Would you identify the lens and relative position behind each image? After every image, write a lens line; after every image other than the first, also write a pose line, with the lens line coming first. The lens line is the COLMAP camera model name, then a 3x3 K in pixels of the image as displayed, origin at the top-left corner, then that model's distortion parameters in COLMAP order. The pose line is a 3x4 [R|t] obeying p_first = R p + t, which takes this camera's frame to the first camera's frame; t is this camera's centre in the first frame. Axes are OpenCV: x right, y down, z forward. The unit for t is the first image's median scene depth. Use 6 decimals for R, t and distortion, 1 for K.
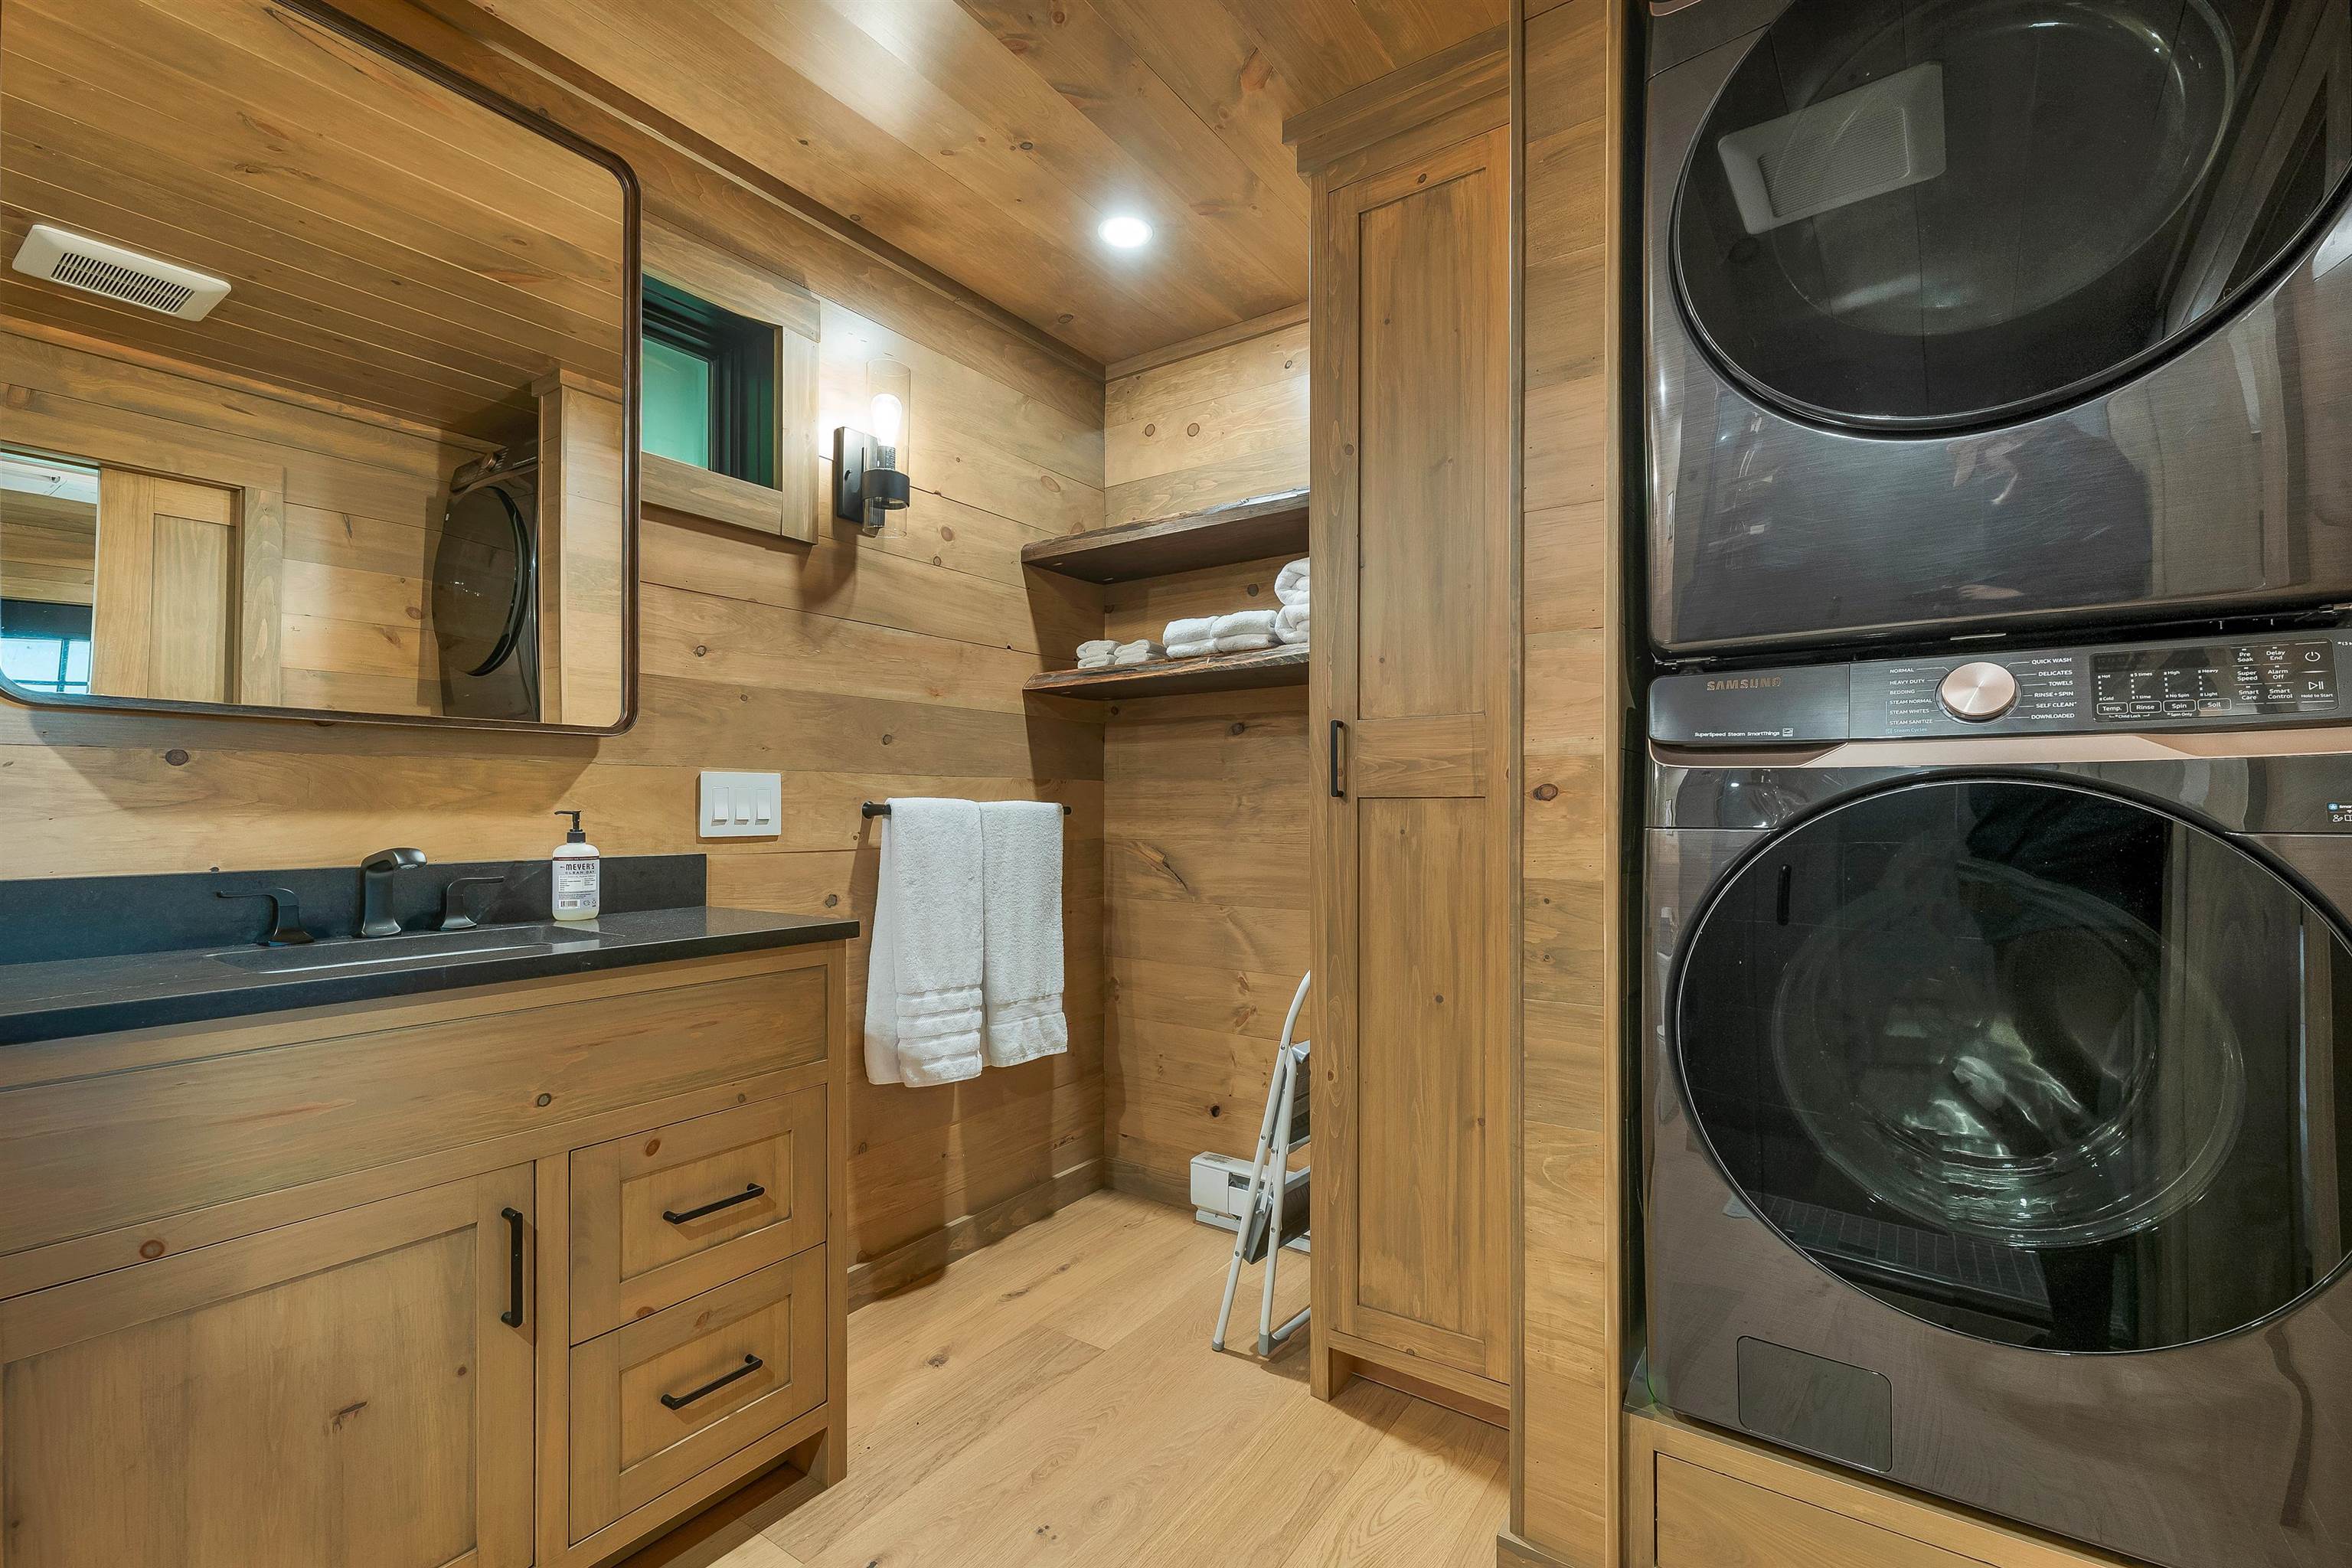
lens RADIAL K [[1004.9, 0, 1170.0], [0, 1004.9, 804.0], [0, 0, 1]] dist [0.000030, 0.000071]
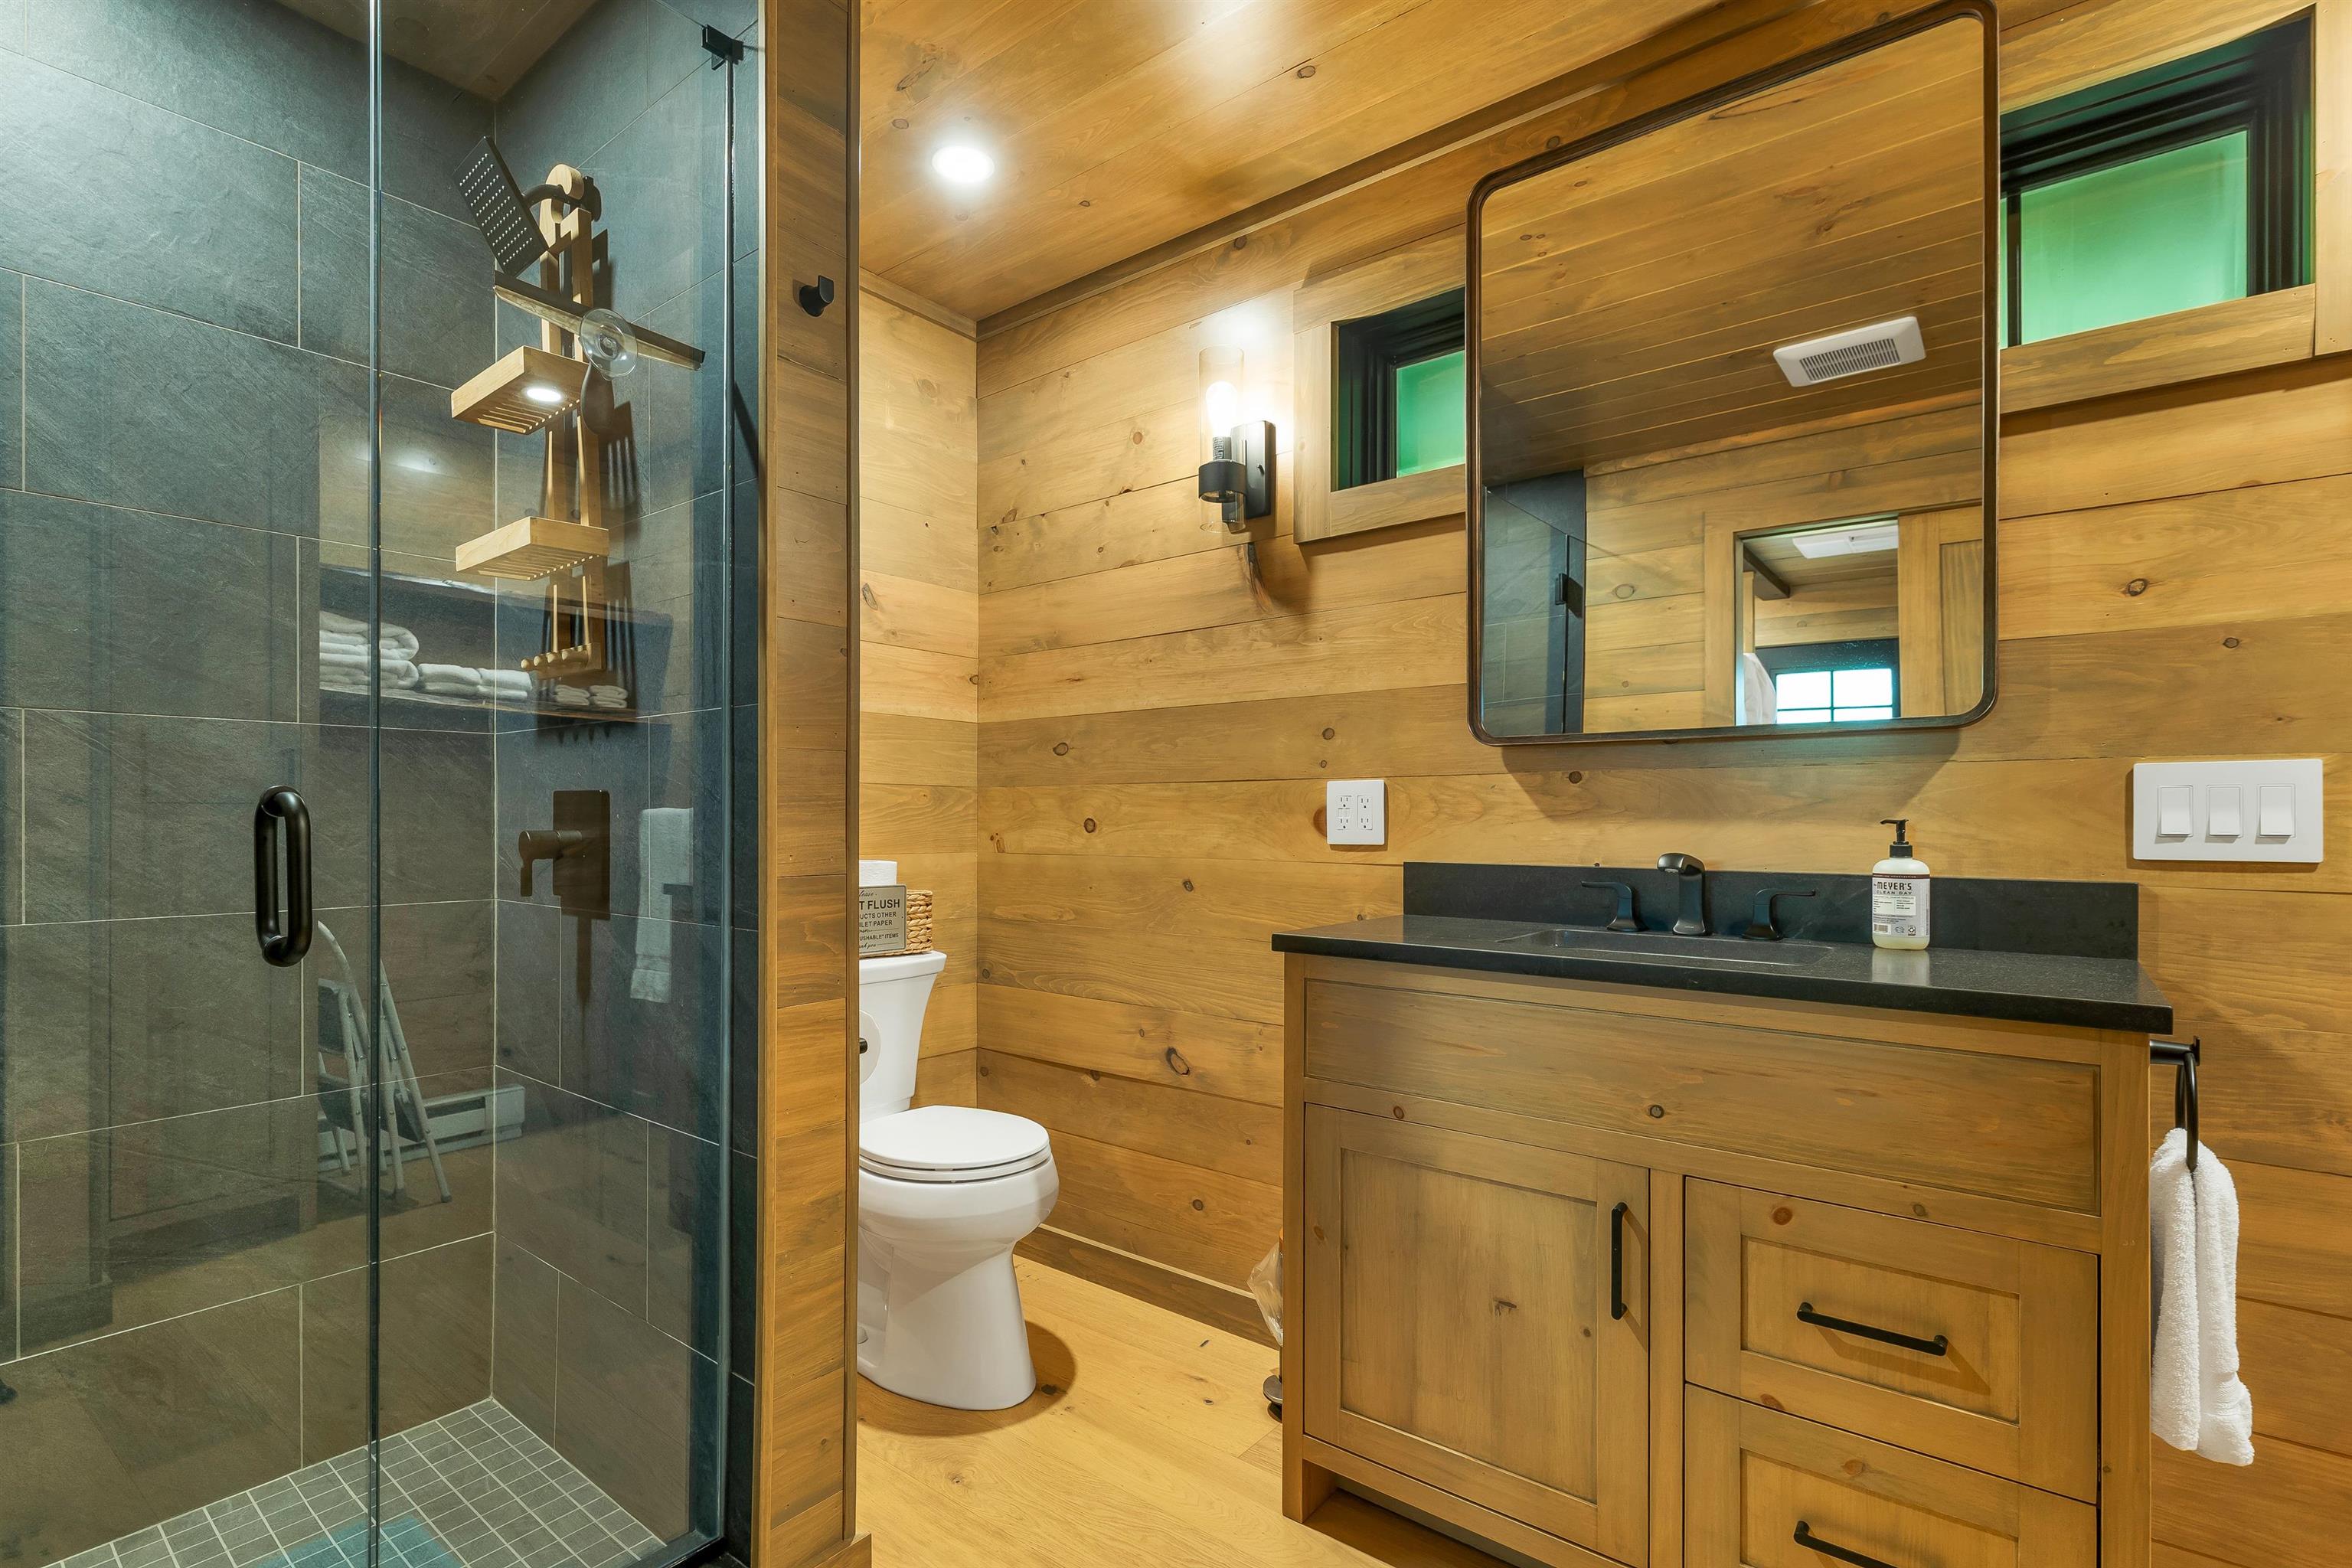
lens RADIAL K [[1079.4, 0, 1180.6], [0, 1079.4, 817.2], [0, 0, 1]] dist [0.002527, 0.000028]
pose [[-0.053108, 0.001192, -0.998588, 0.351074], [0.002431, 0.999996, 0.001064, 0.002307], [0.998586, -0.002371, -0.053111, 0.448492]]
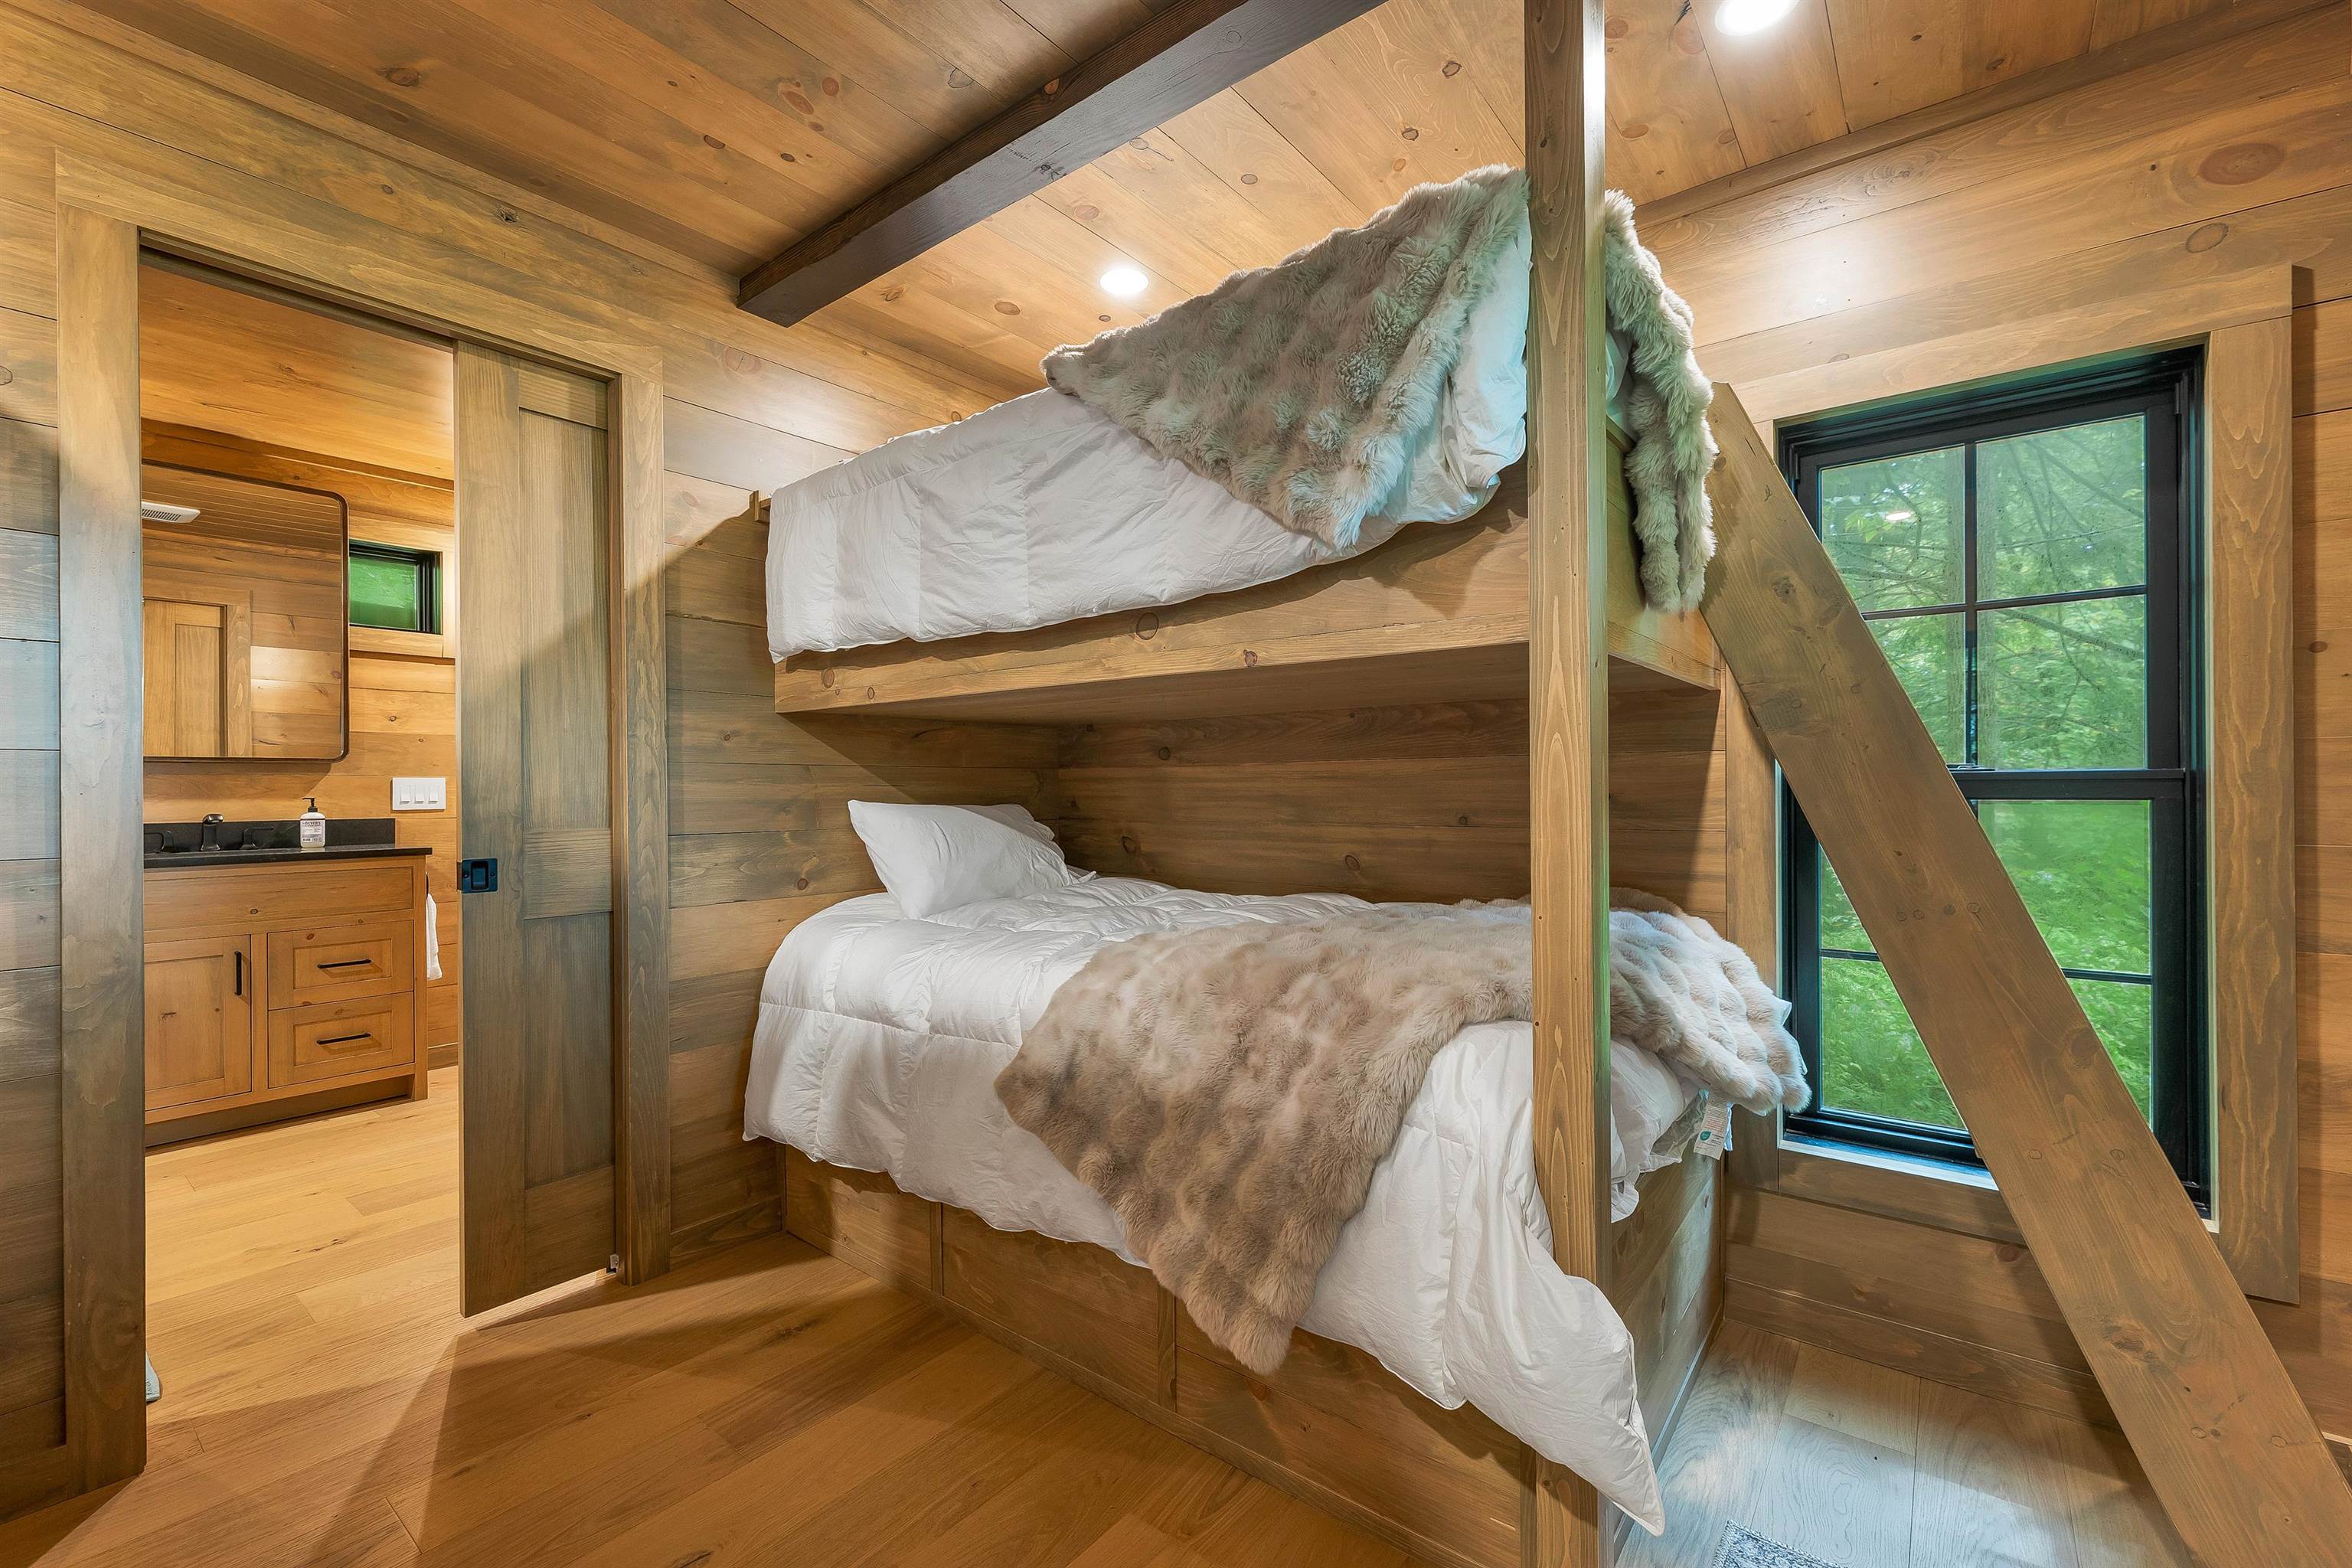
lens RADIAL K [[985.9, 0, 1170.4], [0, 985.9, 789.0], [0, 0, 1]] dist [-0.002404, -0.000203]
pose [[0.998111, -0.006186, -0.061118, 1.415753], [0.006574, 0.999960, 0.006139, -0.013302], [0.061077, -0.006529, 0.998112, -1.031407]]
